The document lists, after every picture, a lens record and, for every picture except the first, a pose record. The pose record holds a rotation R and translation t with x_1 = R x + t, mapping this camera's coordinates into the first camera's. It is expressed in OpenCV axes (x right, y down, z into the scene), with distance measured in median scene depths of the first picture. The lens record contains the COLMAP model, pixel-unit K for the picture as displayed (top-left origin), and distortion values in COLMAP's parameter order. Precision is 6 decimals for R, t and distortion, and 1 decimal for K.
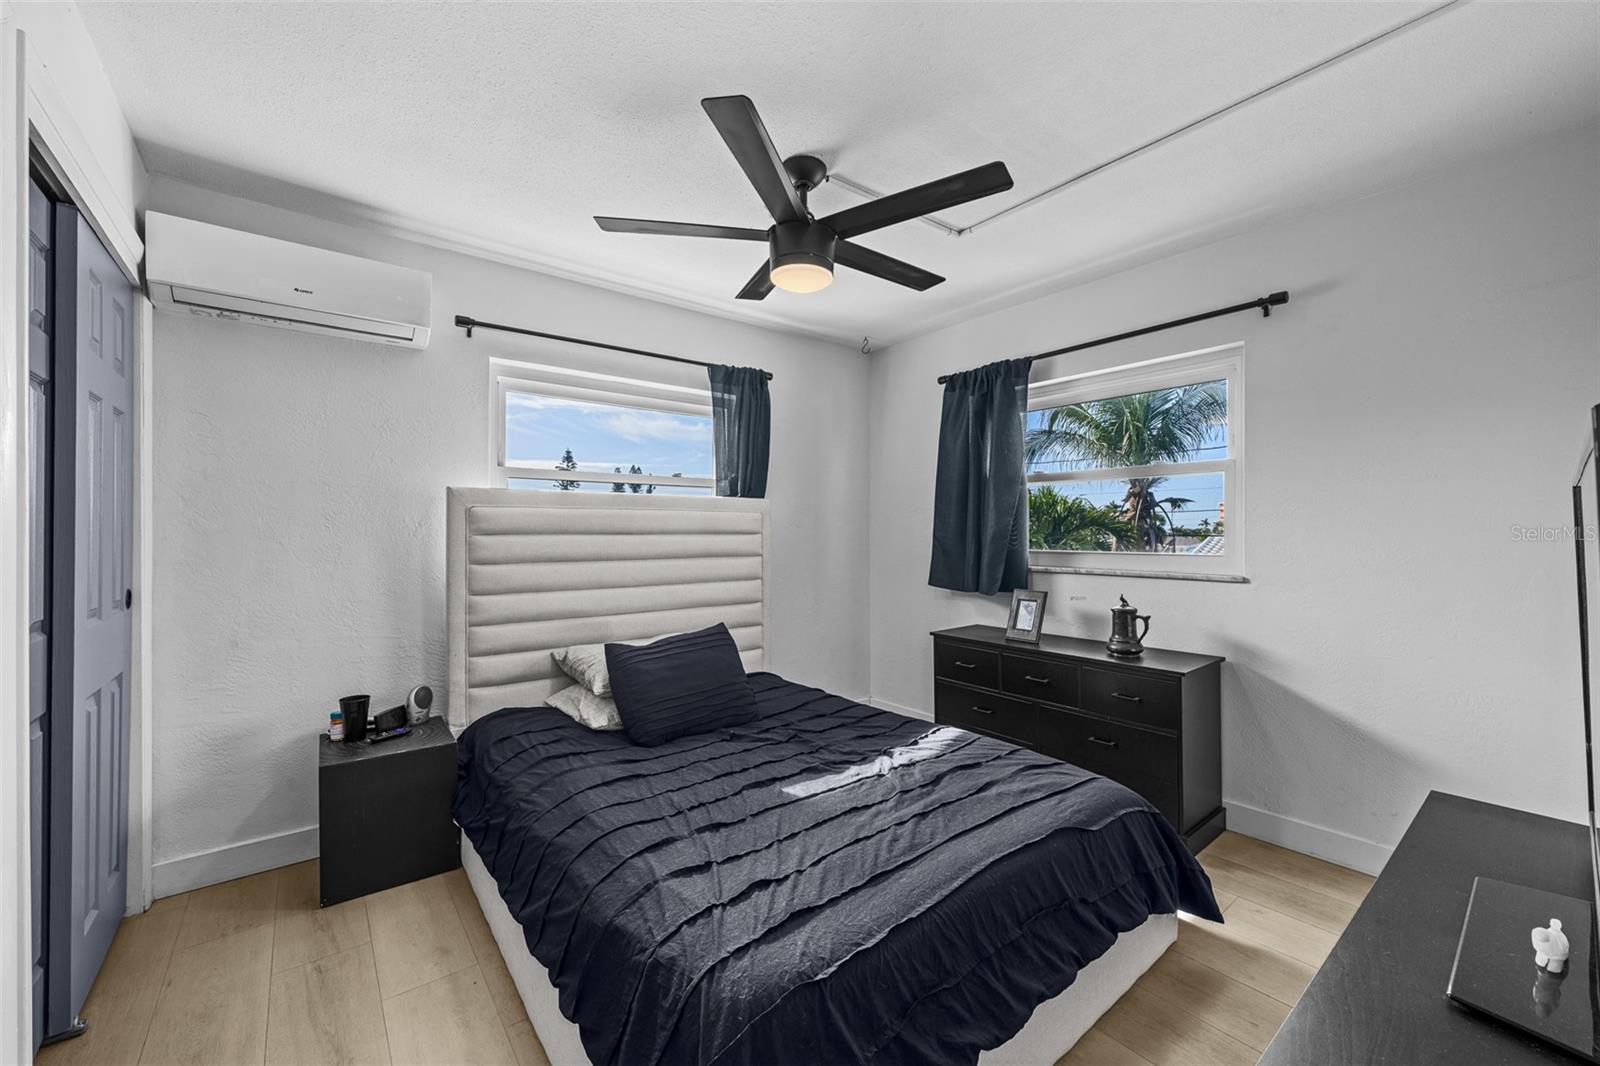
lens RADIAL K [[635.1, 0, 799.9], [0, 635.1, 529.6], [0, 0, 1]] dist [-0.003522, 0.001236]
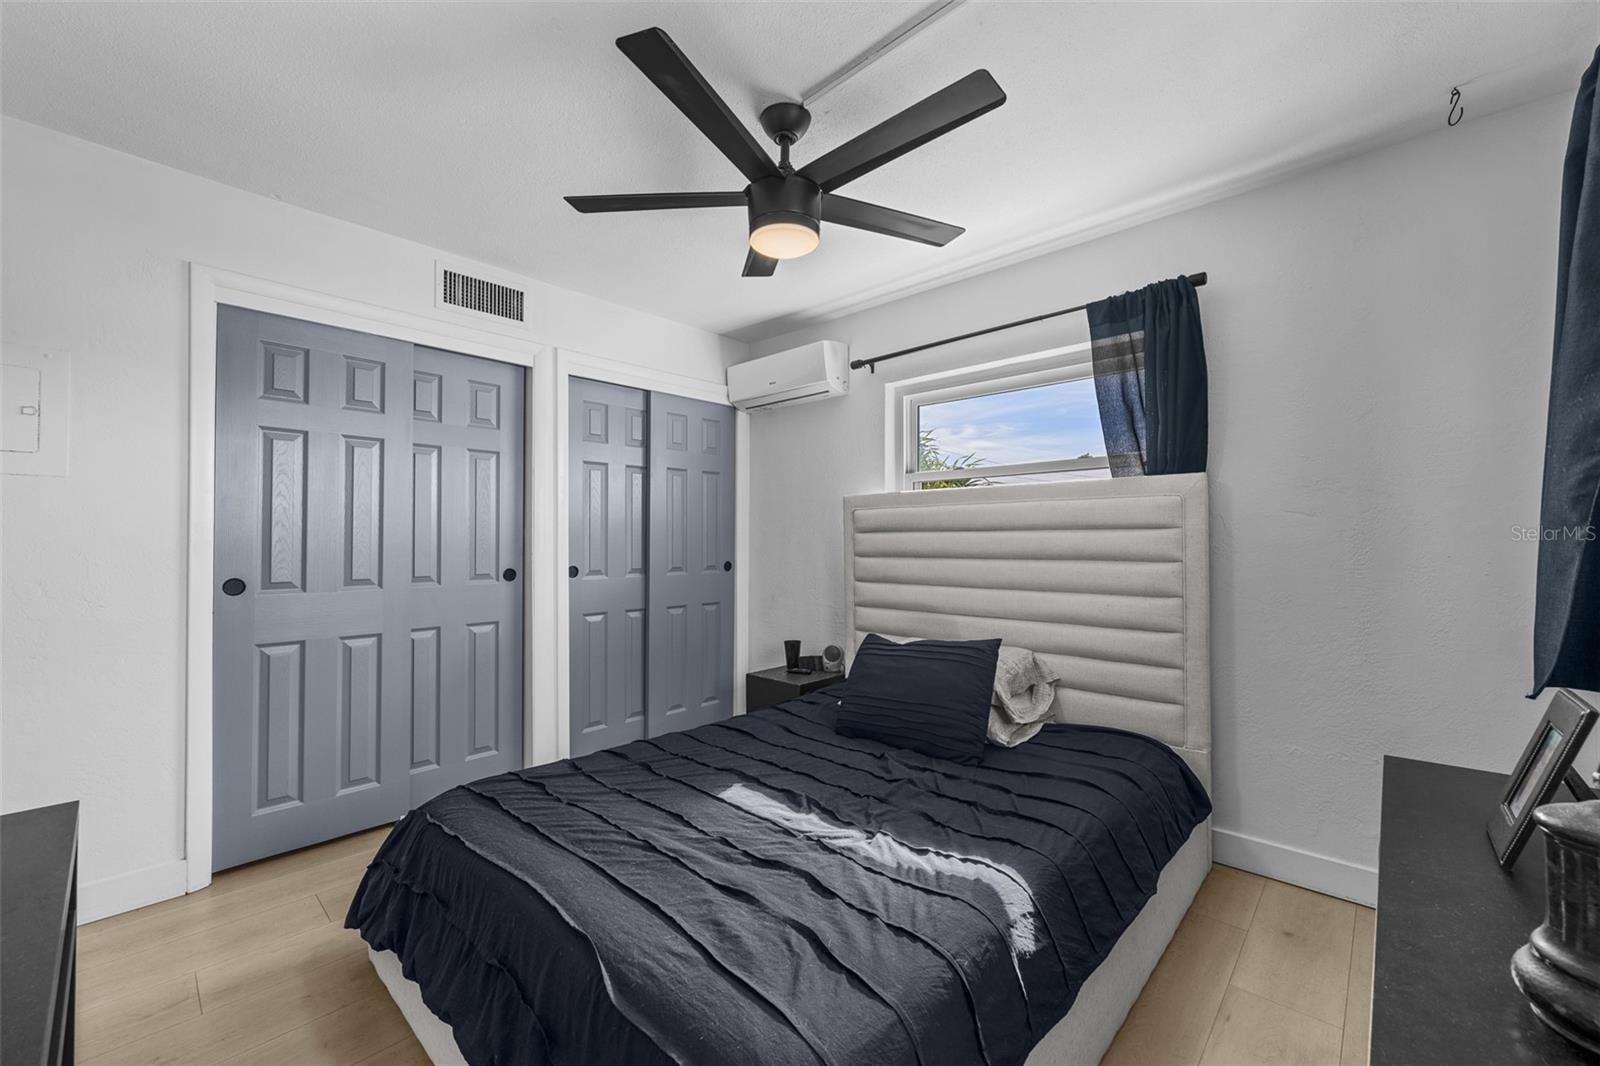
lens RADIAL K [[635.1, 0, 801.0], [0, 635.1, 529.5], [0, 0, 1]] dist [-0.003522, 0.001236]
pose [[0.152805, -0.018398, -0.988085, 0.777379], [0.003744, 0.999830, -0.018038, 0.026851], [0.988249, -0.000943, 0.152848, 0.771828]]
